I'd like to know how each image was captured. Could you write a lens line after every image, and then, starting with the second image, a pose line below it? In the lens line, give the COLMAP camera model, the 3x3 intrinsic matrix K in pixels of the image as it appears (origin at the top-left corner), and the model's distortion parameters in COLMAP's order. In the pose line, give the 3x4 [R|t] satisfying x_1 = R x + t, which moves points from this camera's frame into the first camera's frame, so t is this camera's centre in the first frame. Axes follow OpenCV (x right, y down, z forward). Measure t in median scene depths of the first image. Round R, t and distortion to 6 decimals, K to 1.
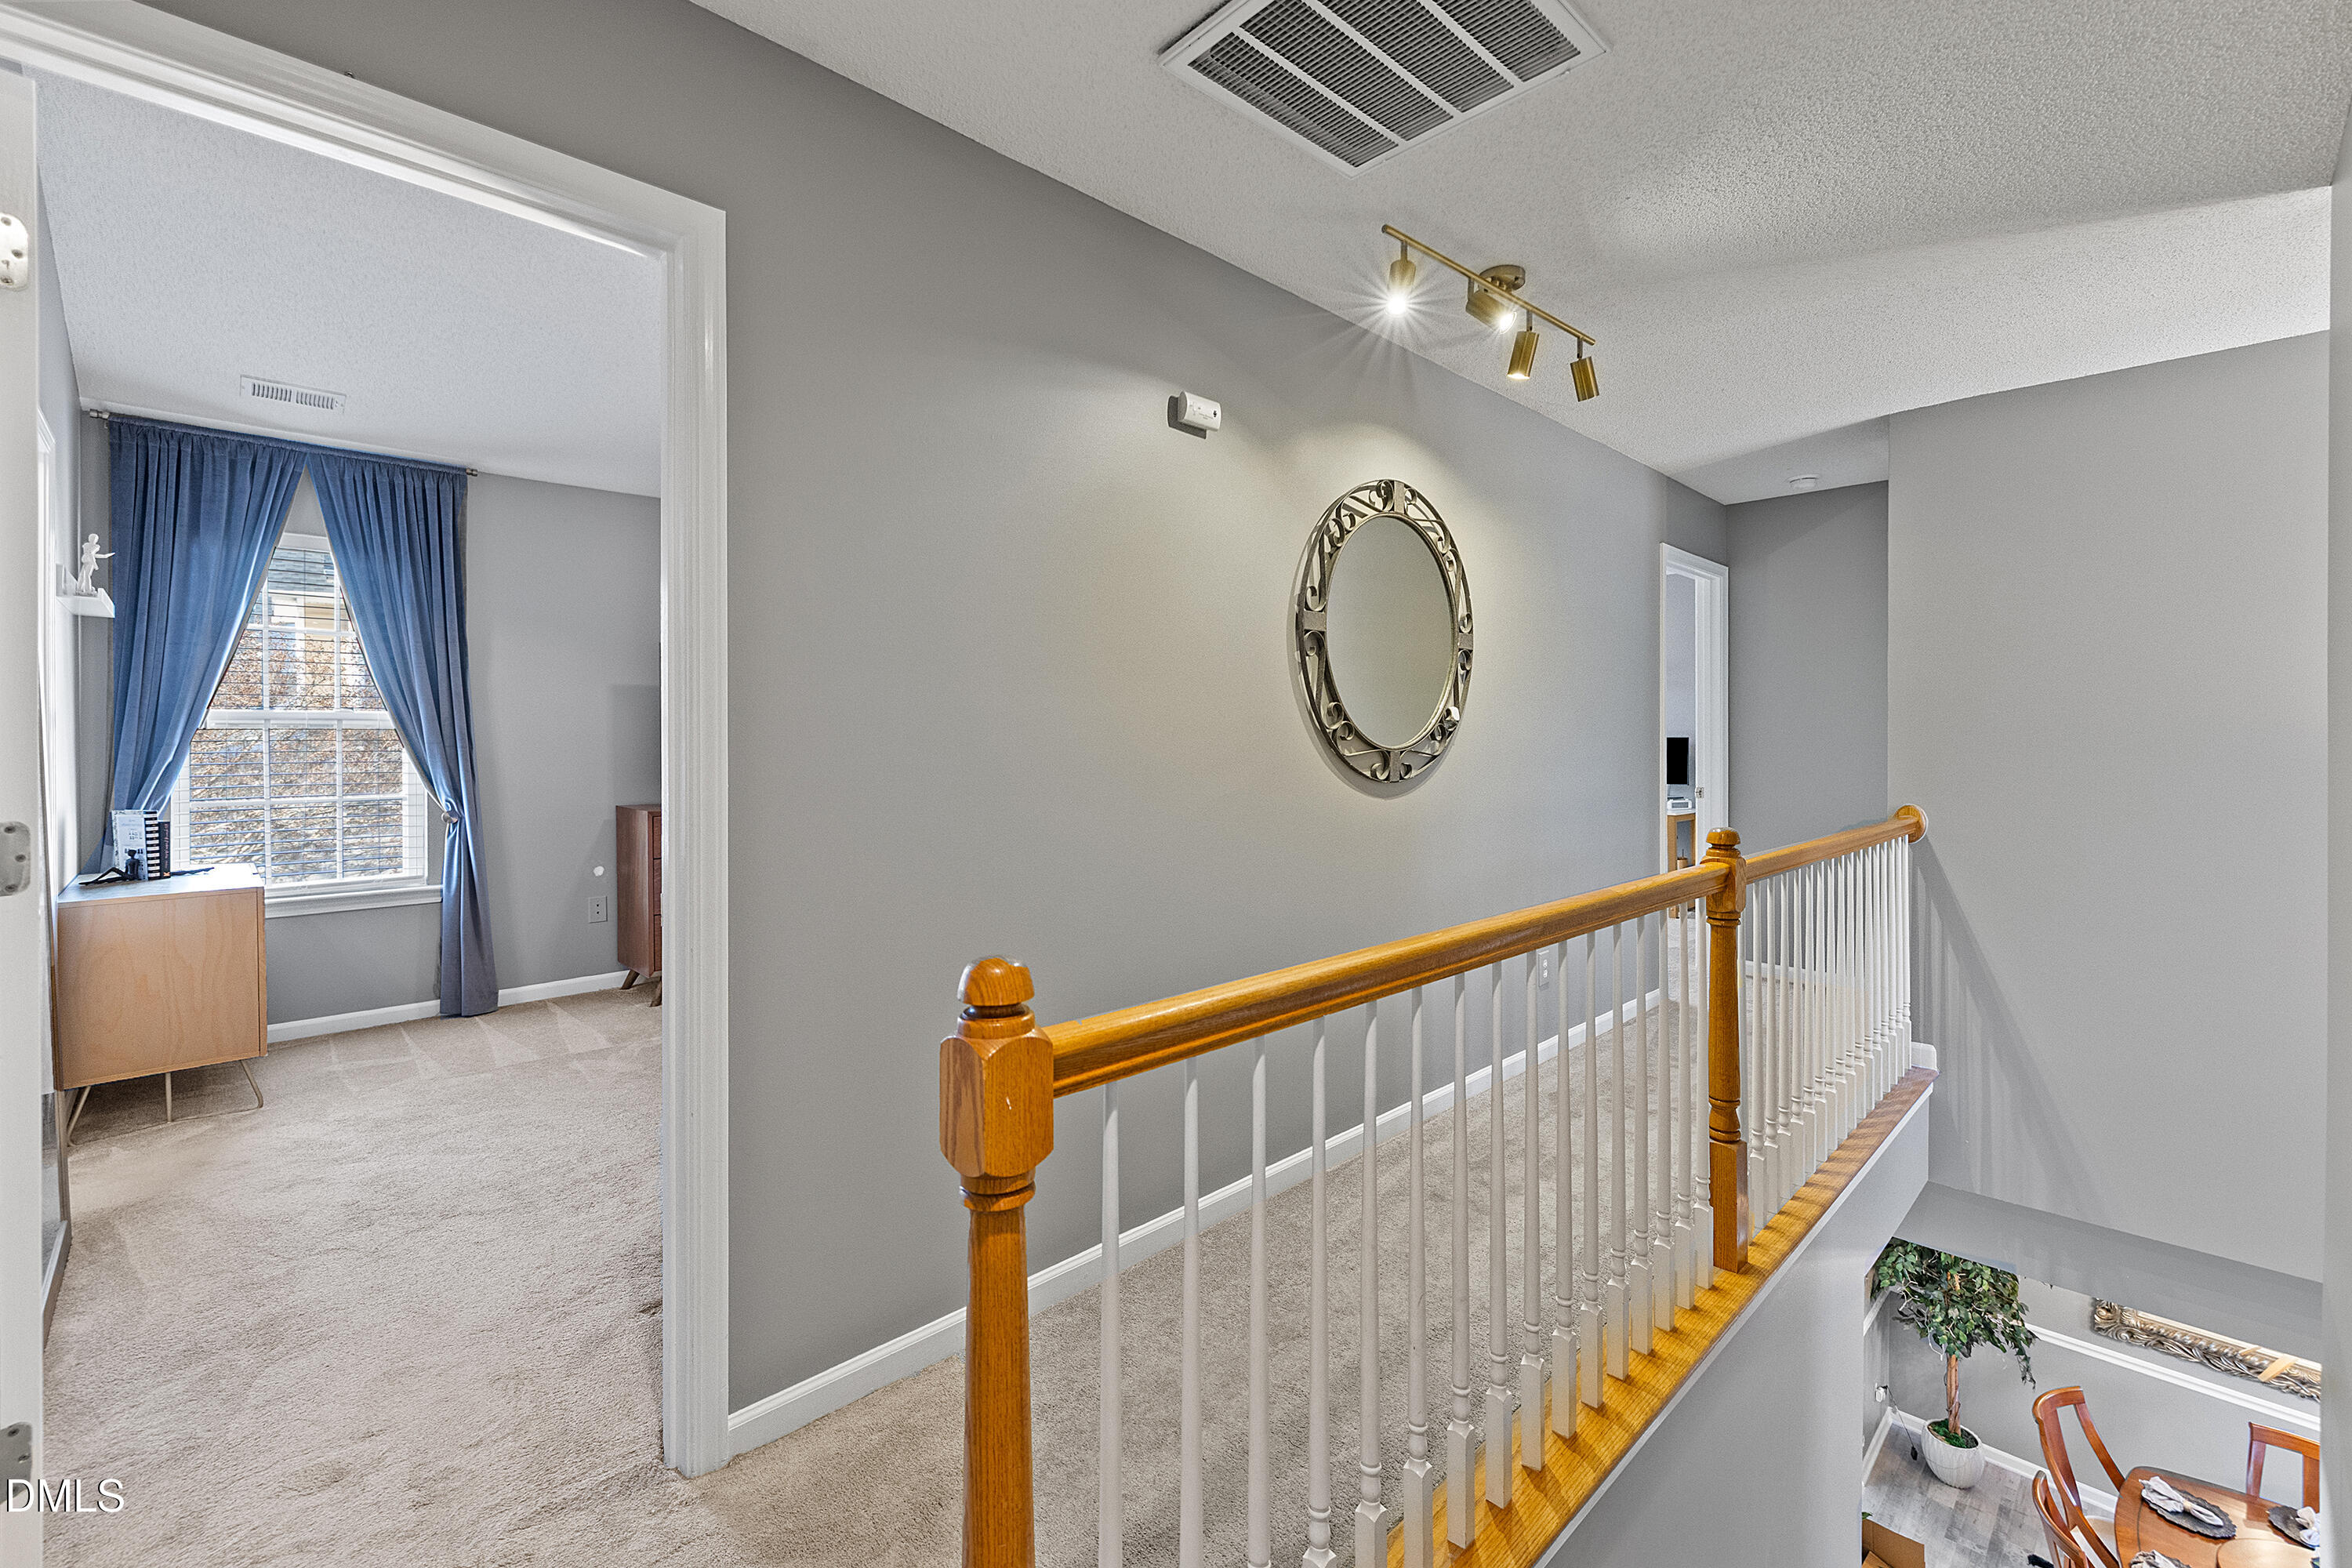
lens RADIAL K [[1011.0, 0, 1184.7], [0, 1011.0, 751.3], [0, 0, 1]] dist [-0.000581, -0.000204]
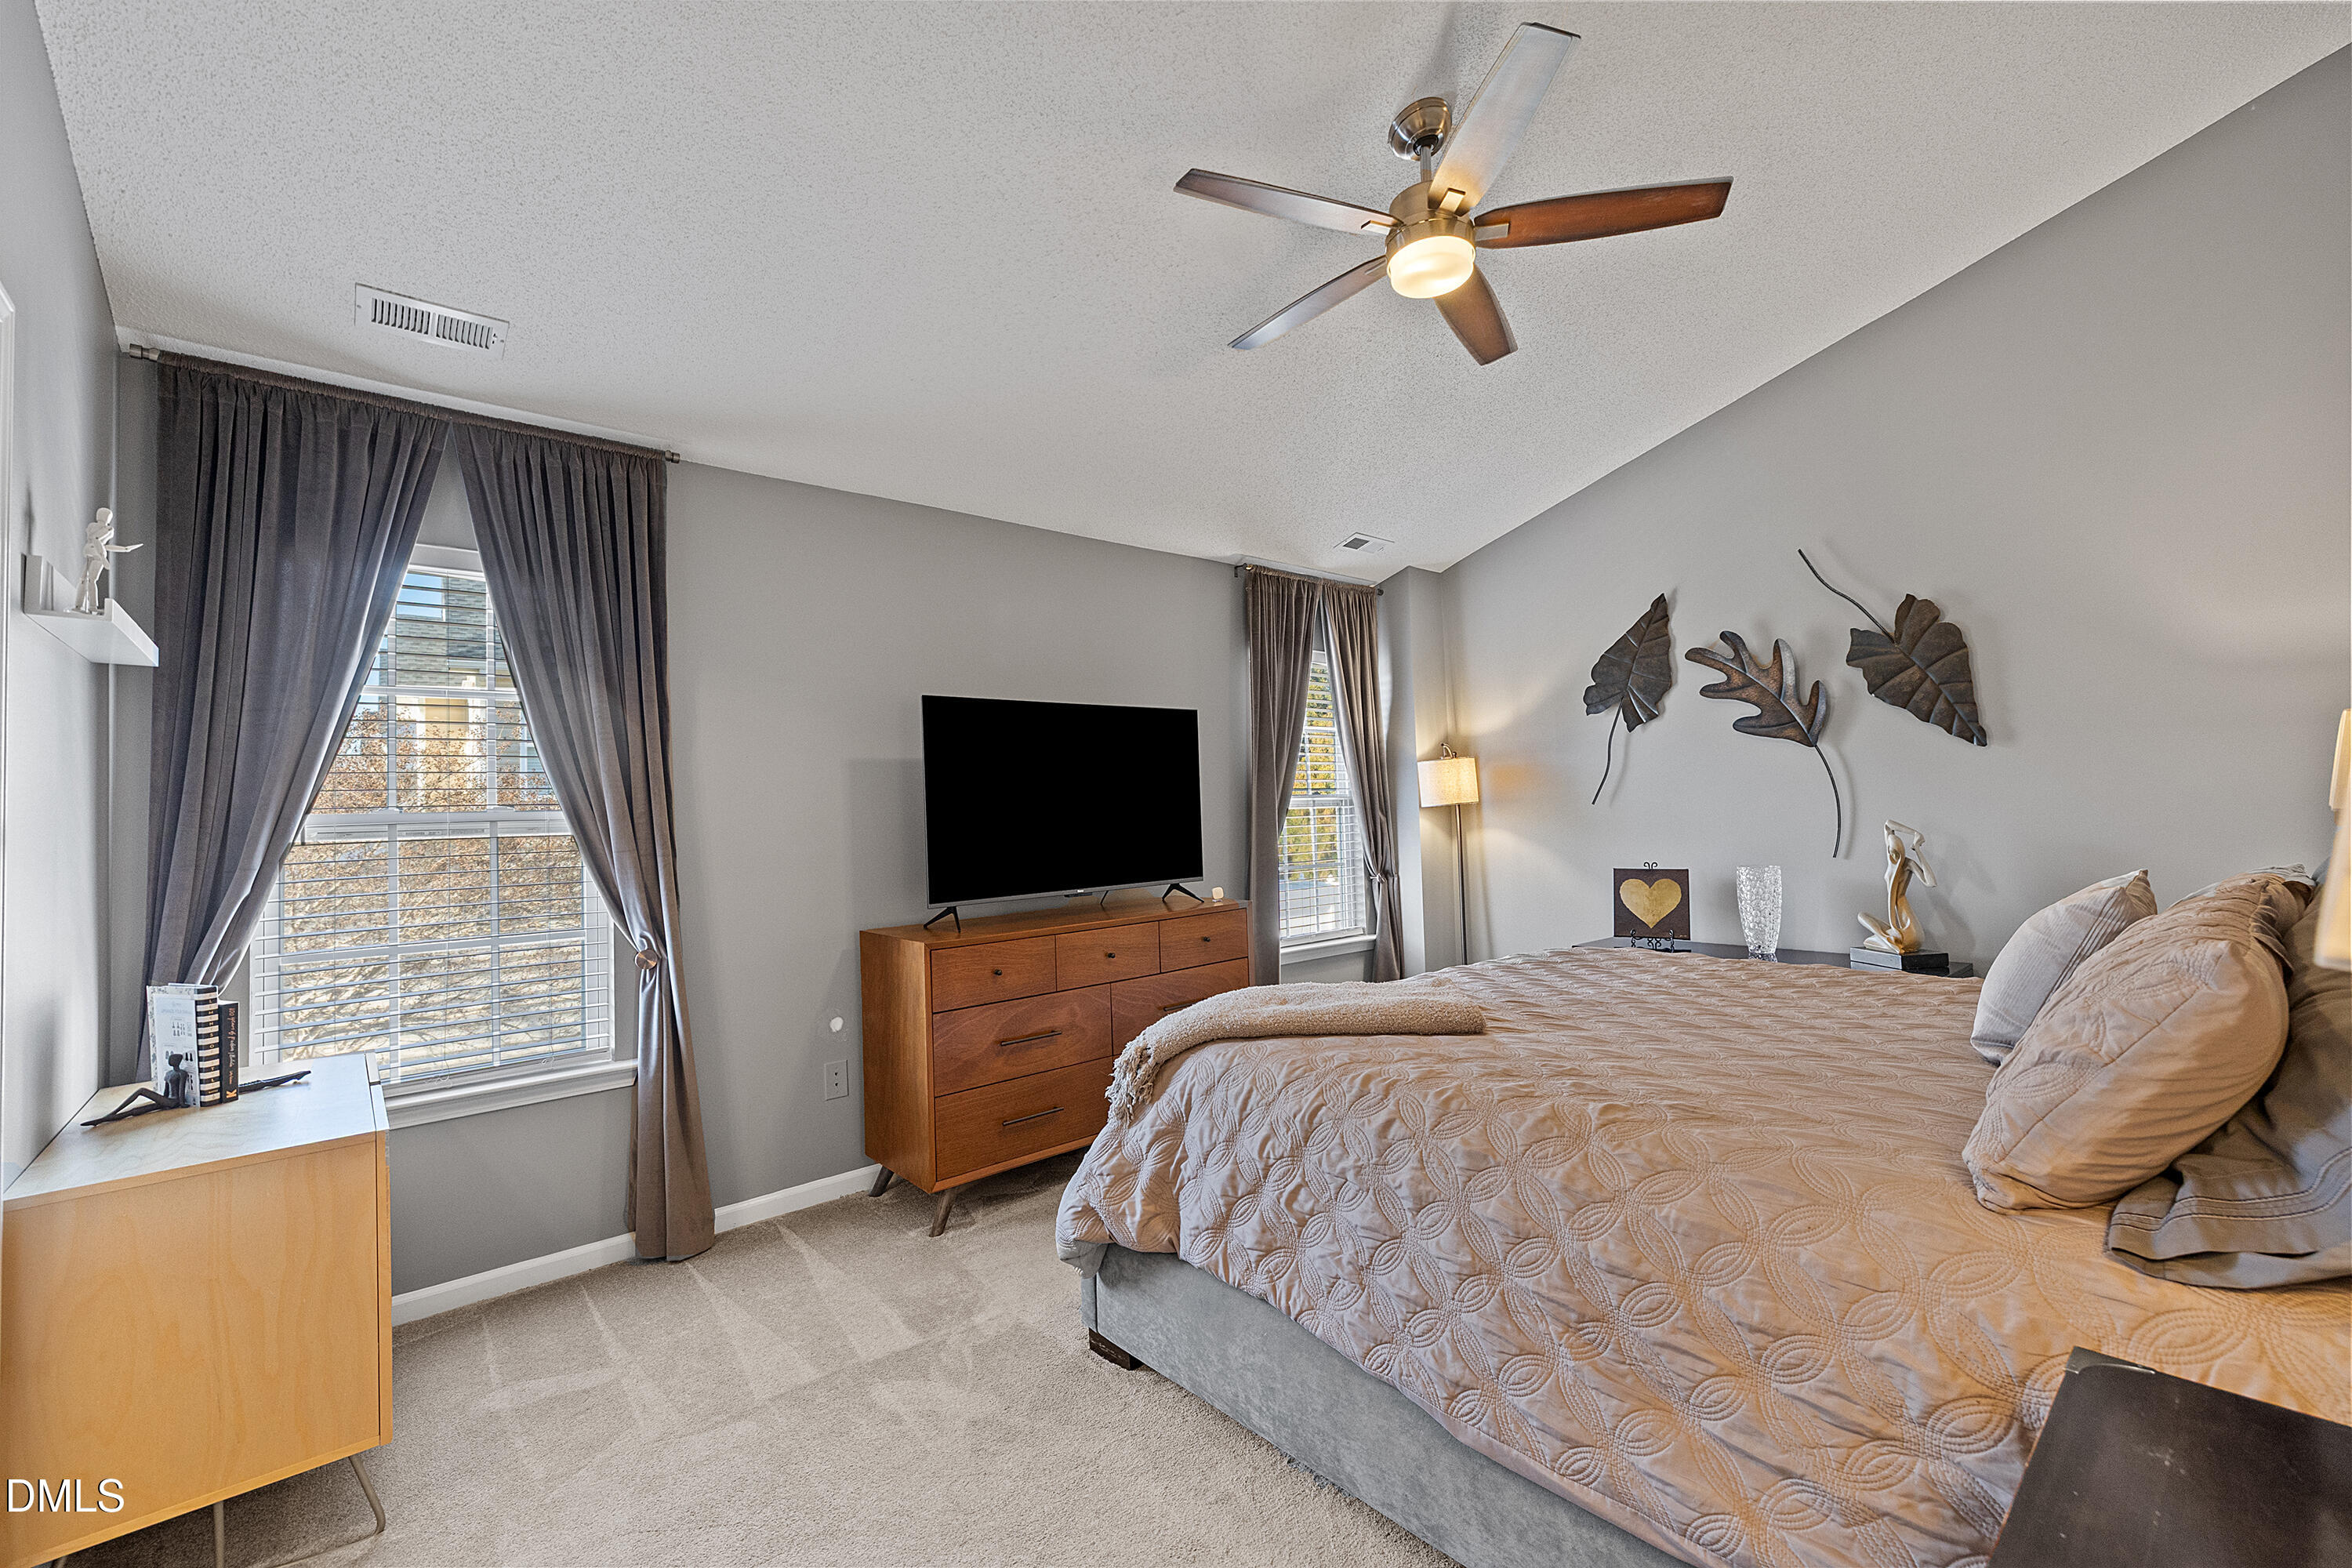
lens RADIAL K [[999.8, 0, 1176.0], [0, 999.8, 784.0], [0, 0, 1]] dist [0.000794, 0.000292]
pose [[0.997335, -0.031058, -0.066022, -0.371702], [0.028397, 0.998761, -0.040869, -0.017241], [0.067209, 0.038886, 0.996981, 0.402047]]
